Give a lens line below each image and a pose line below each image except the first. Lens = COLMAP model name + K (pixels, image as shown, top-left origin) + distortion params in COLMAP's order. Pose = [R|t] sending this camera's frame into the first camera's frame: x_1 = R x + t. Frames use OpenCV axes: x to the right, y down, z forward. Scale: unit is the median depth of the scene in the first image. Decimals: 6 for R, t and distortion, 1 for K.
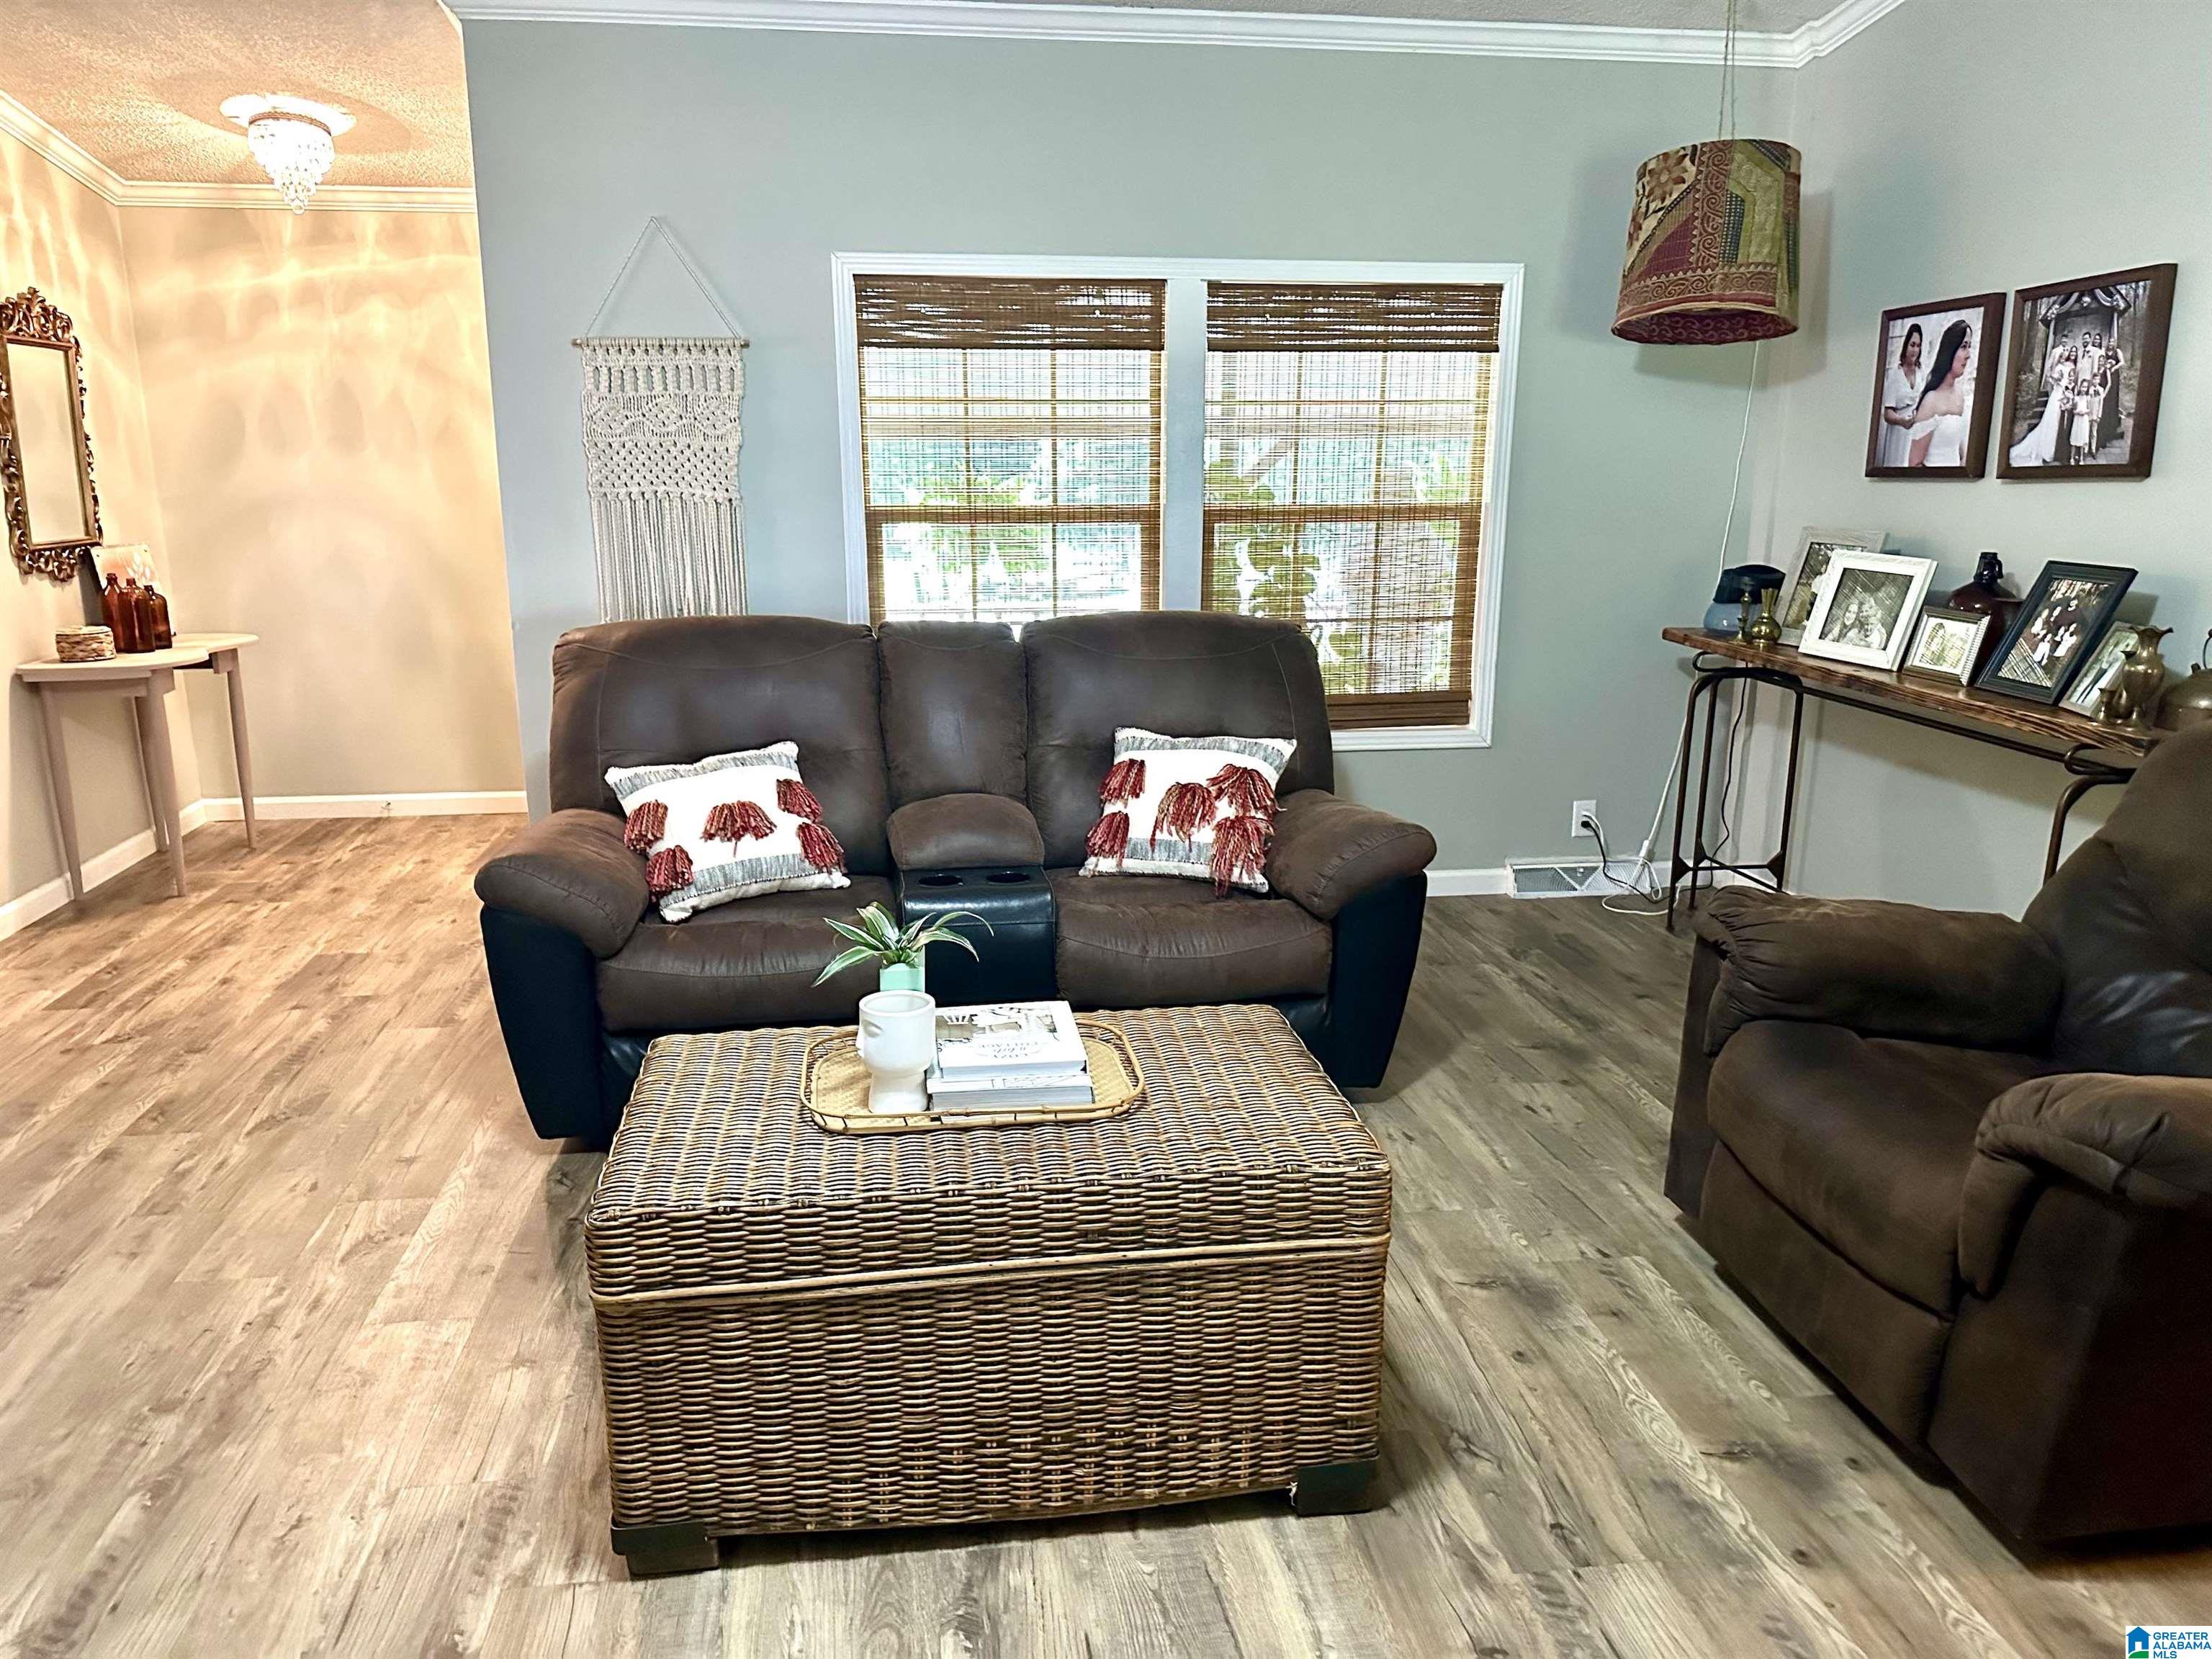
lens RADIAL K [[1484.4, 0, 1102.4], [0, 1484.4, 824.9], [0, 0, 1]] dist [0.109098, -0.144216]
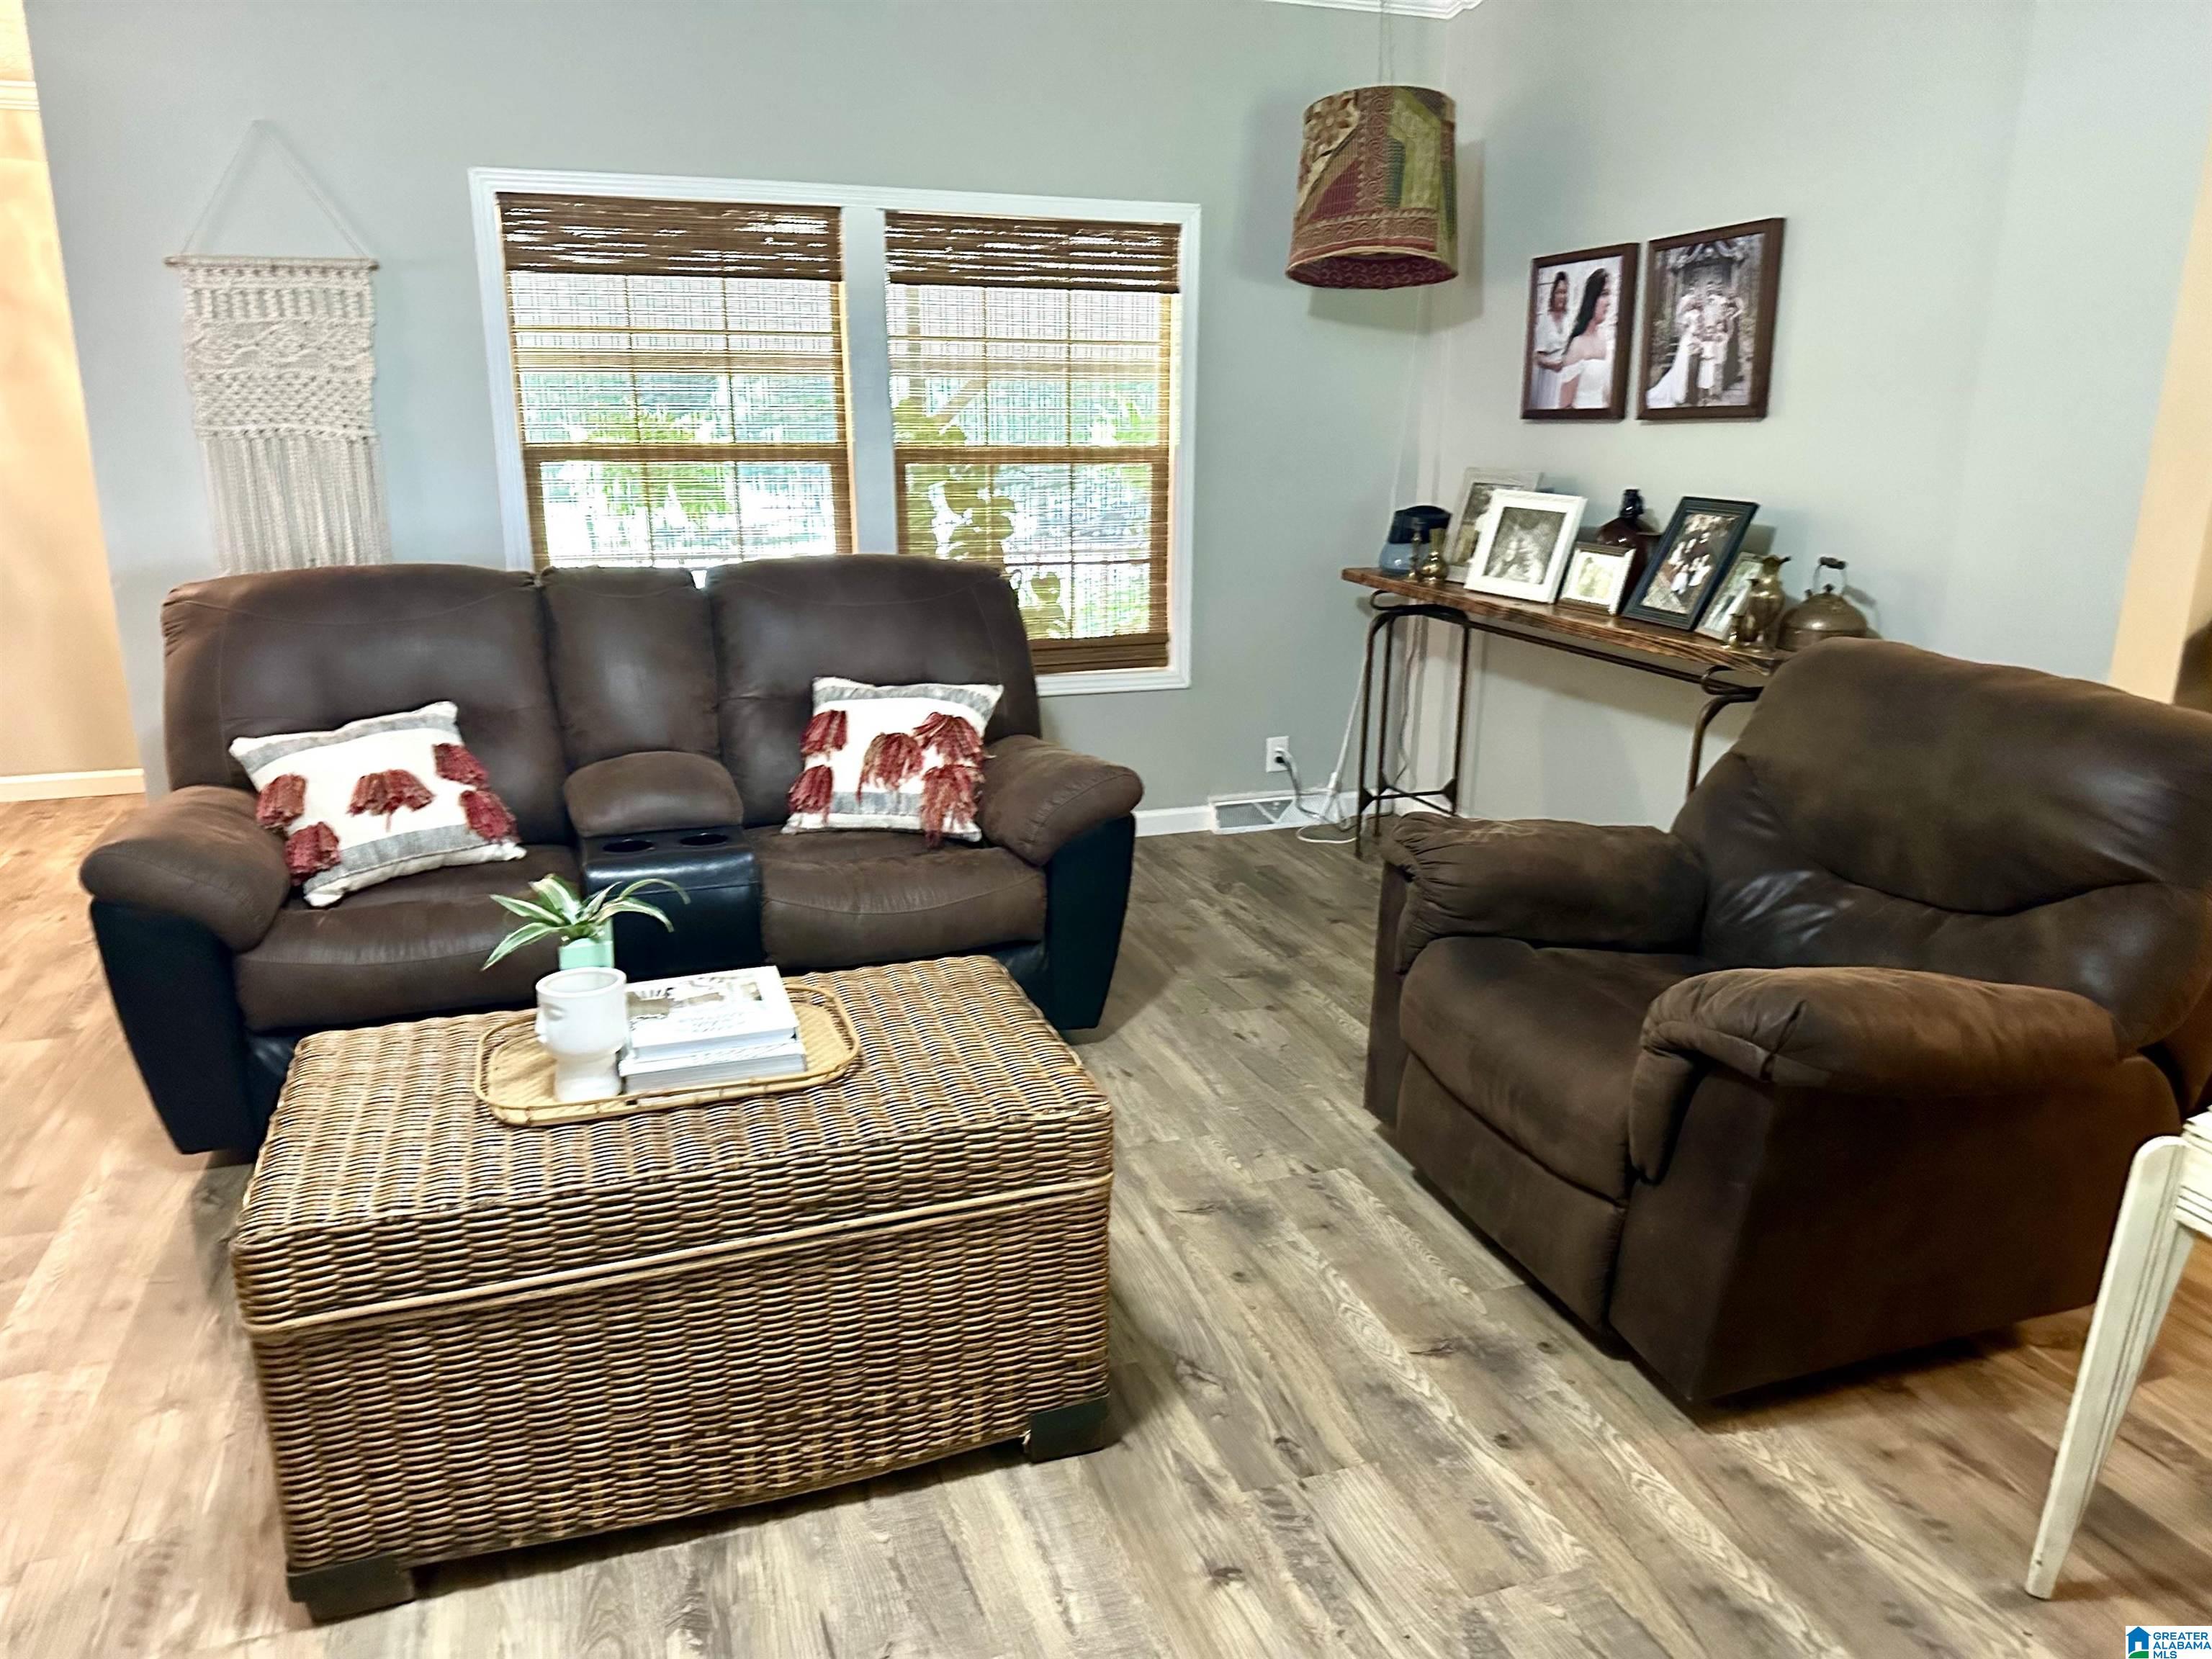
lens RADIAL K [[1484.4, 0, 1102.4], [0, 1484.4, 824.9], [0, 0, 1]] dist [0.109098, -0.144216]
pose [[0.980216, -0.048387, 0.191923, 0.002965], [0.041787, 0.998393, 0.038289, 0.000431], [-0.193467, -0.029512, 0.980663, 0.019607]]
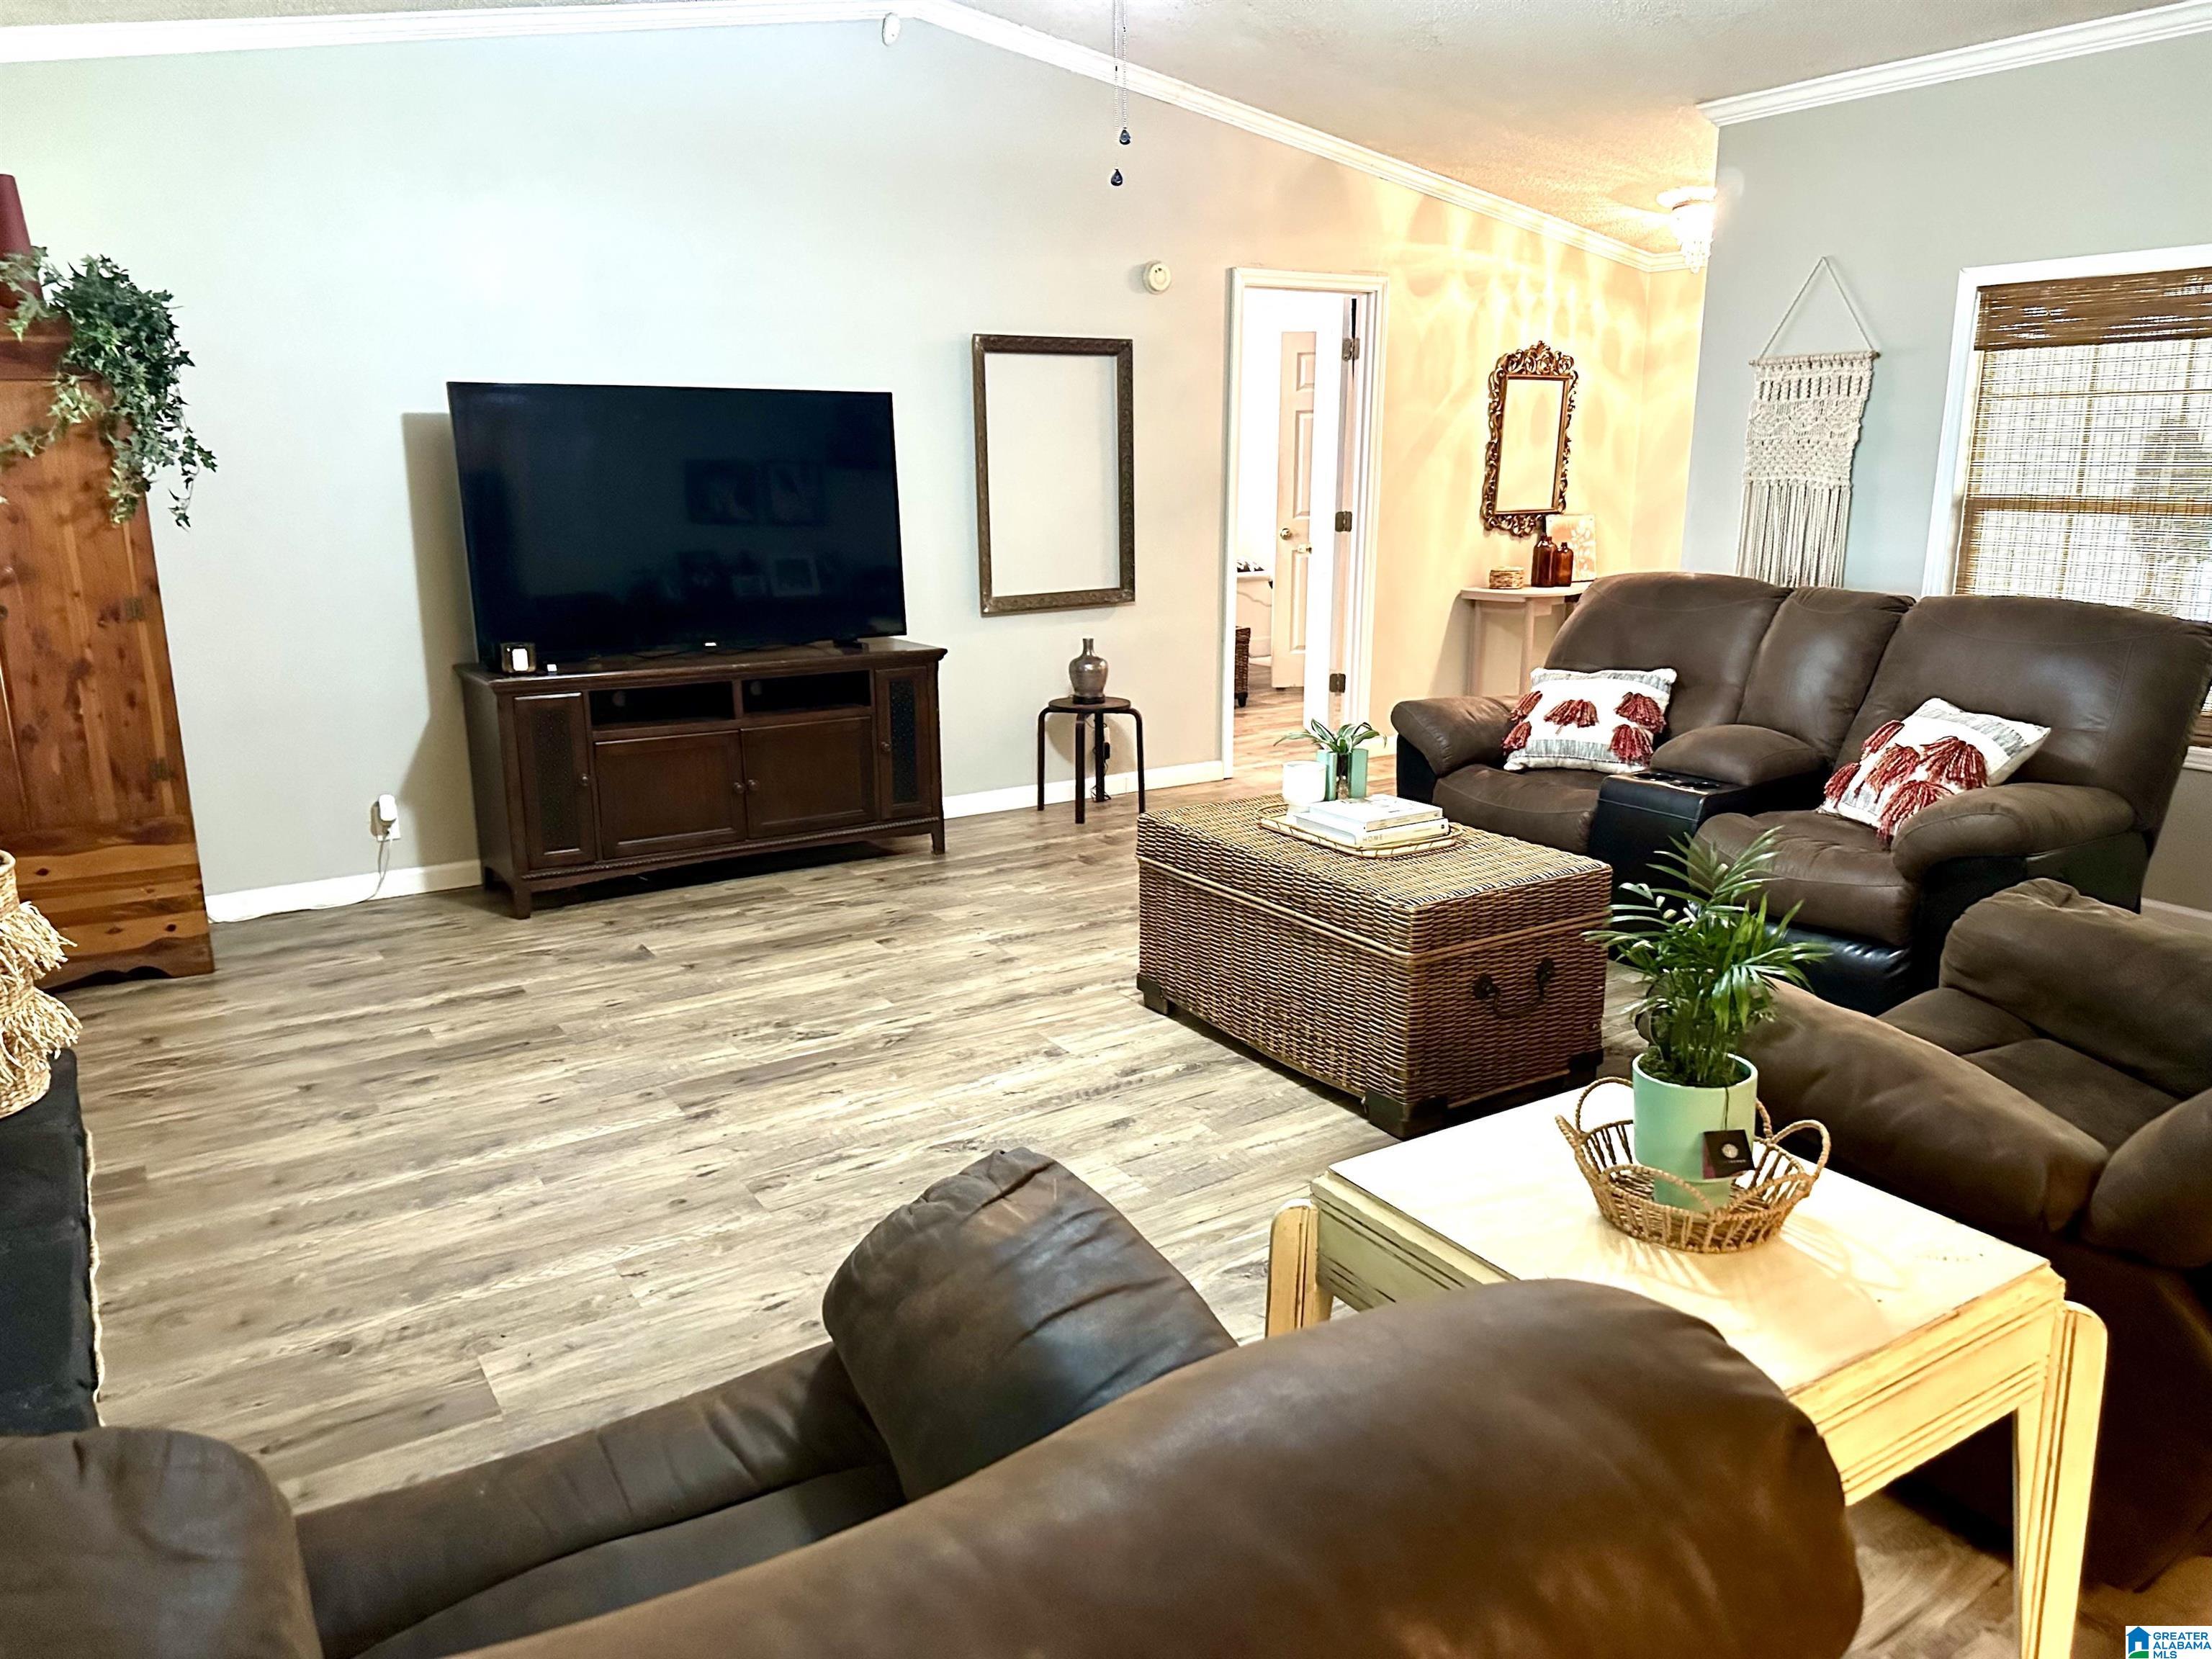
lens RADIAL K [[1560.6, 0, 1106.0], [0, 1560.6, 829.5], [0, 0, 1]] dist [-0.055694, -0.002863]
pose [[0.403299, 0.204074, -0.892022, 1.077455], [-0.198346, 0.971135, 0.132497, -0.002767], [0.893313, 0.123493, 0.432135, 0.004478]]
